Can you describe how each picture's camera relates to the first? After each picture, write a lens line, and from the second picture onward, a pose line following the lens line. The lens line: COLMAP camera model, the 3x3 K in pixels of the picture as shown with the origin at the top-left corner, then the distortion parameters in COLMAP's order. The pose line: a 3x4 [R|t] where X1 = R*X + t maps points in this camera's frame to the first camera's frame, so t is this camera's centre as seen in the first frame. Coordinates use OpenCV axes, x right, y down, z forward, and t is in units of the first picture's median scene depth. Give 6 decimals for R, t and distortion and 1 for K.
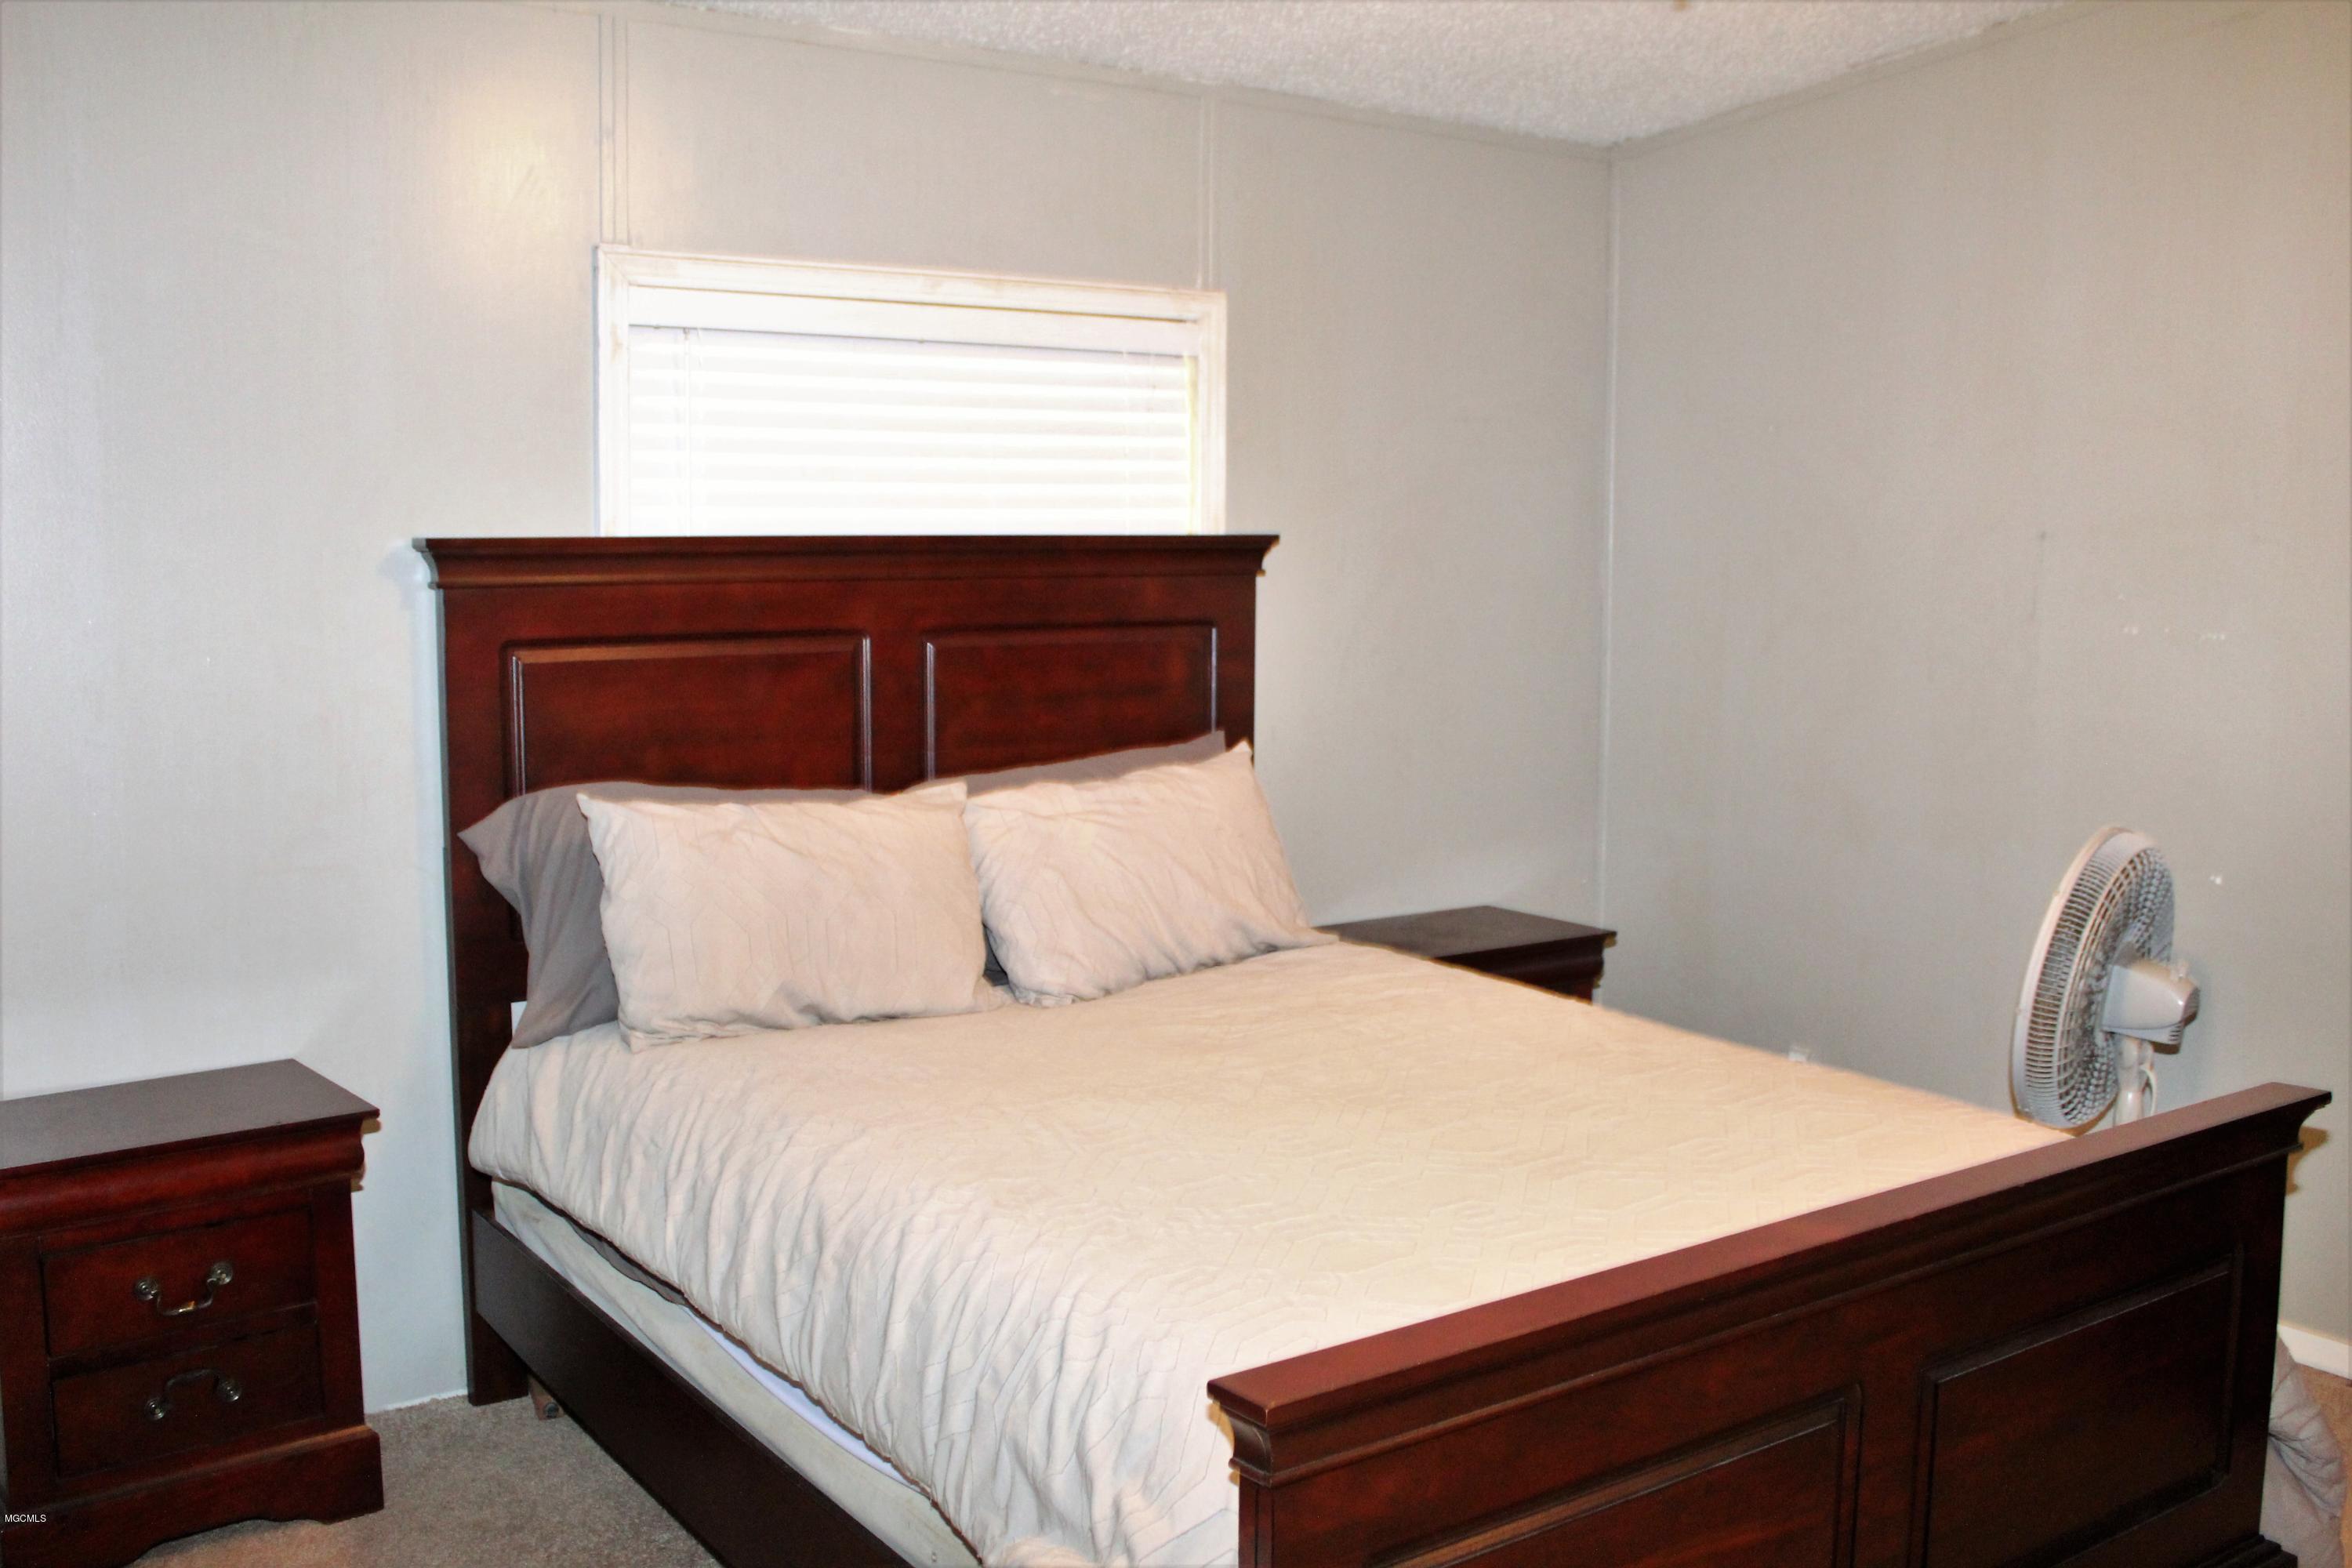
lens RADIAL K [[2191.9, 0, 1176.0], [0, 2191.9, 784.0], [0, 0, 1]] dist [0.001205, 0.000902]
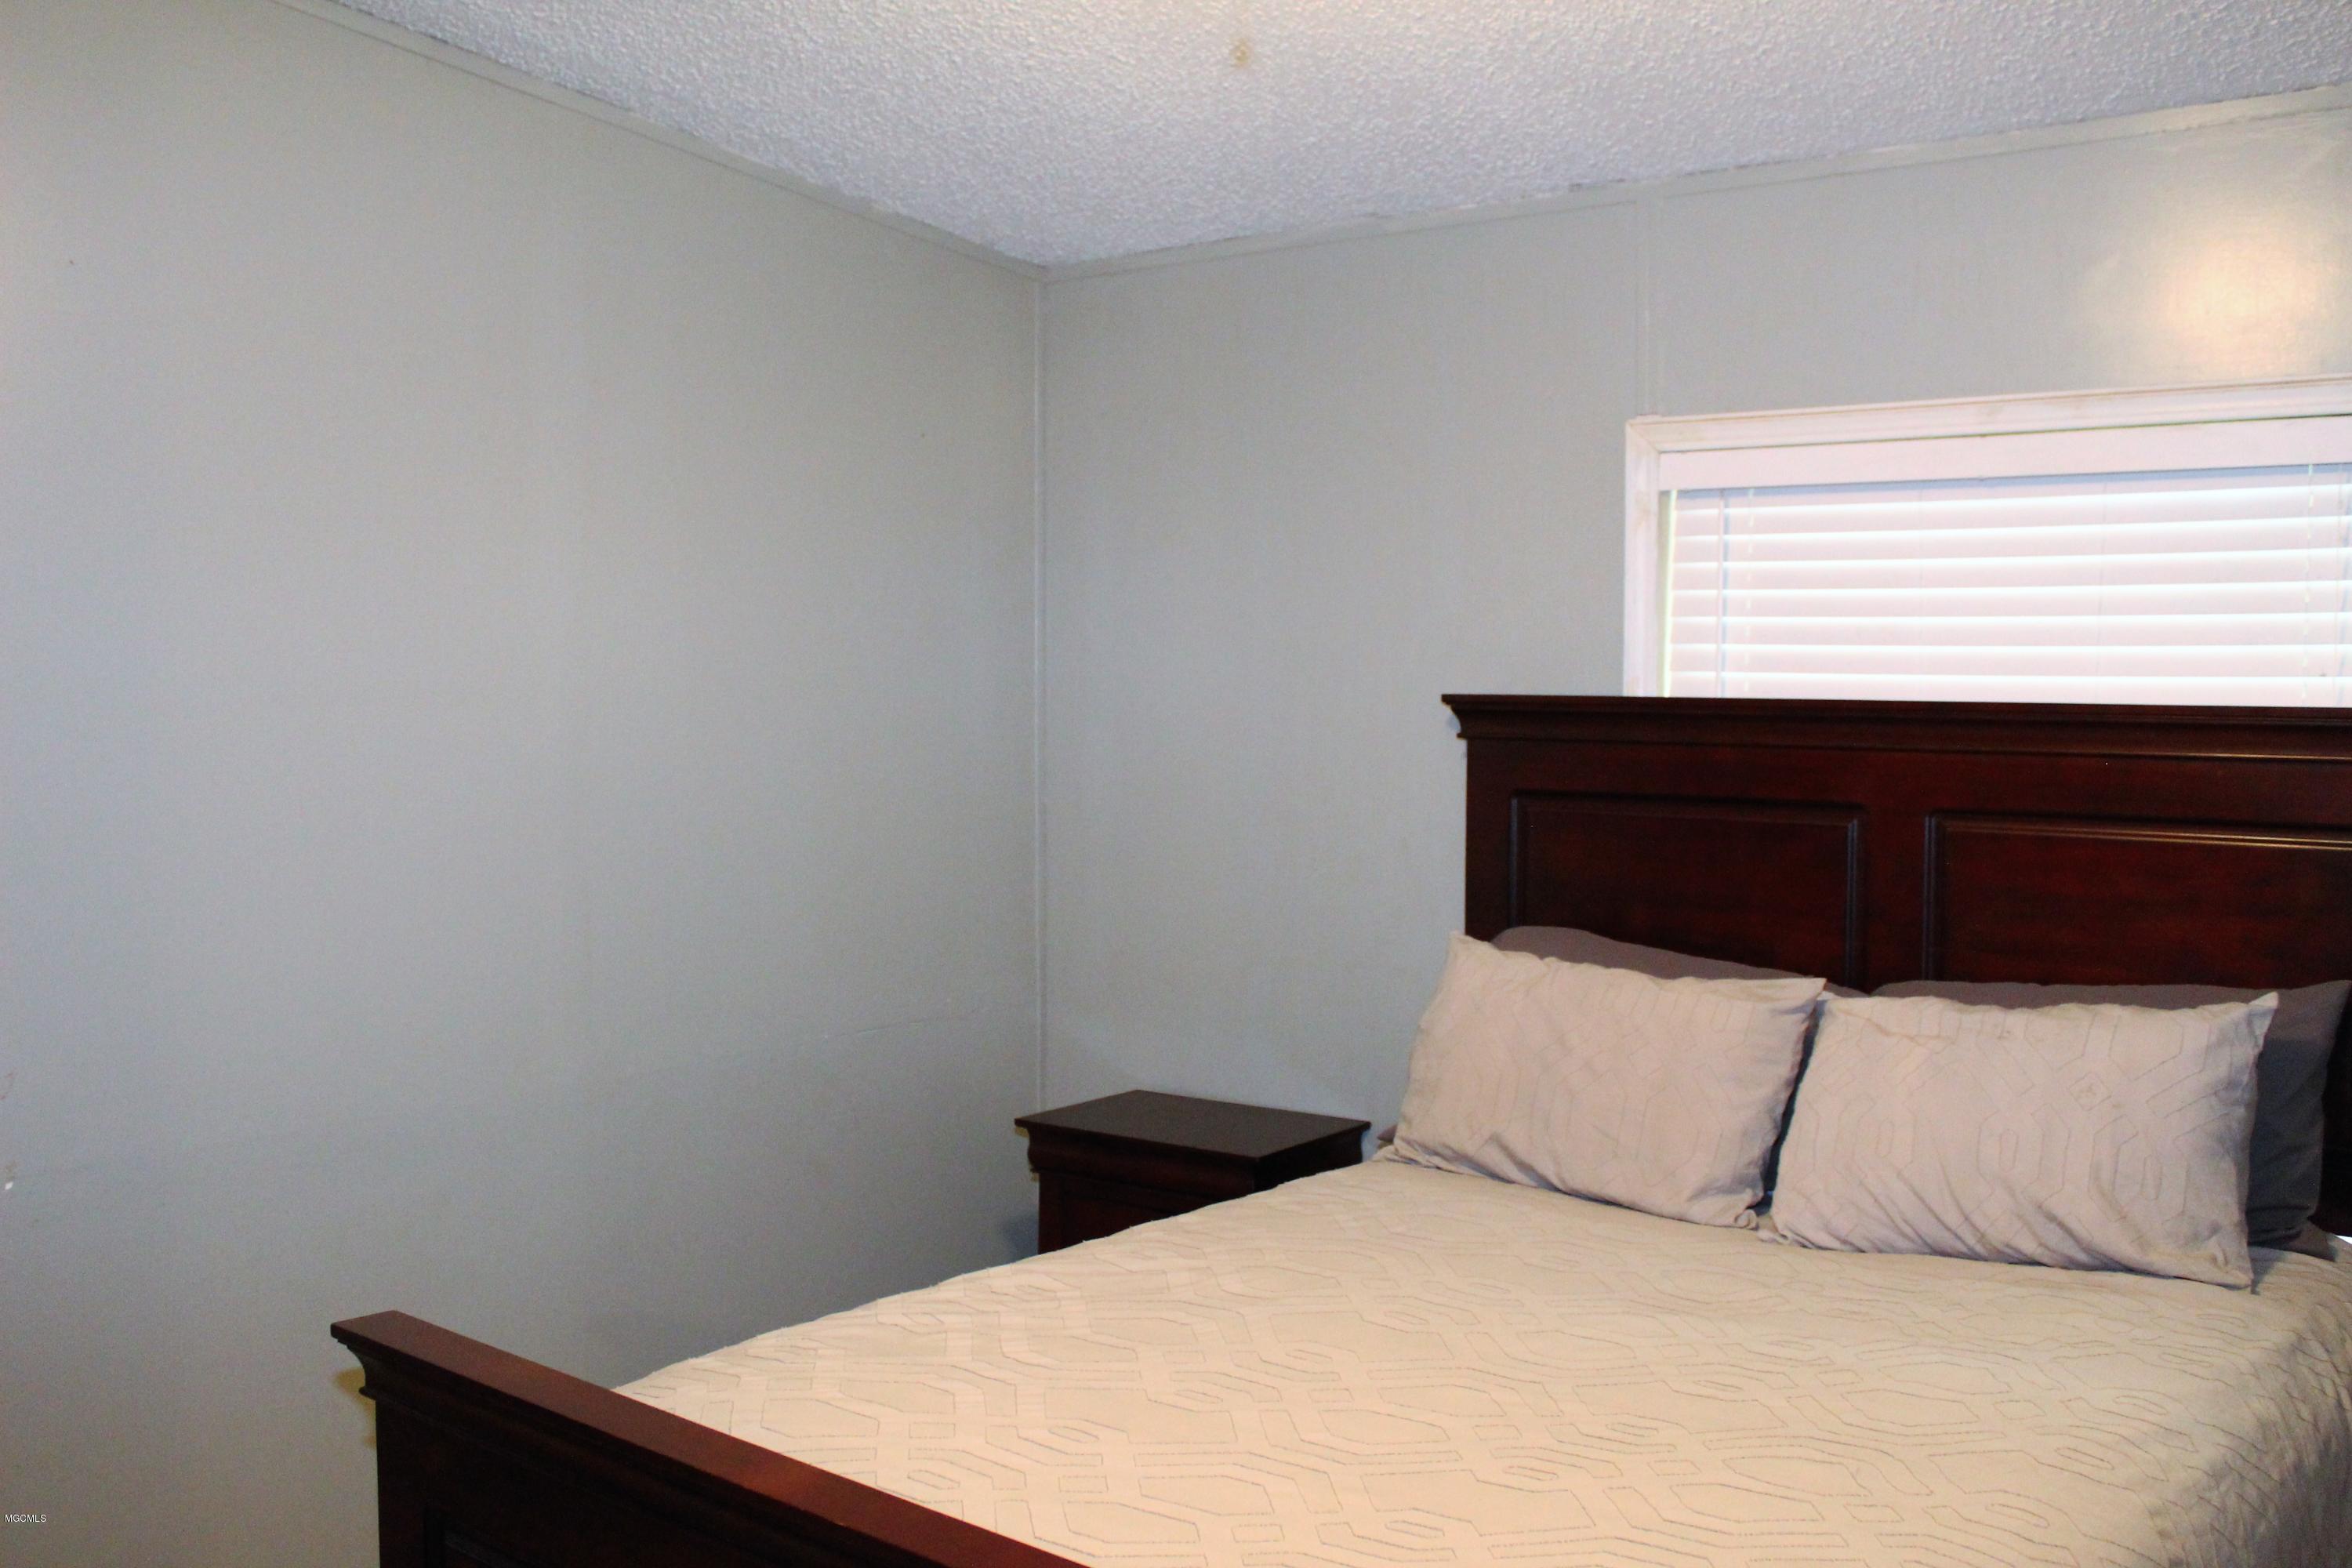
lens RADIAL K [[2191.1, 0, 1175.9], [0, 2191.1, 843.4], [0, 0, 1]] dist [0.007700, 0.002592]
pose [[0.336572, 0.075609, -0.938617, 0.642919], [-0.125419, 0.991490, 0.034895, -0.053641], [0.933268, 0.105976, 0.343190, 0.452195]]
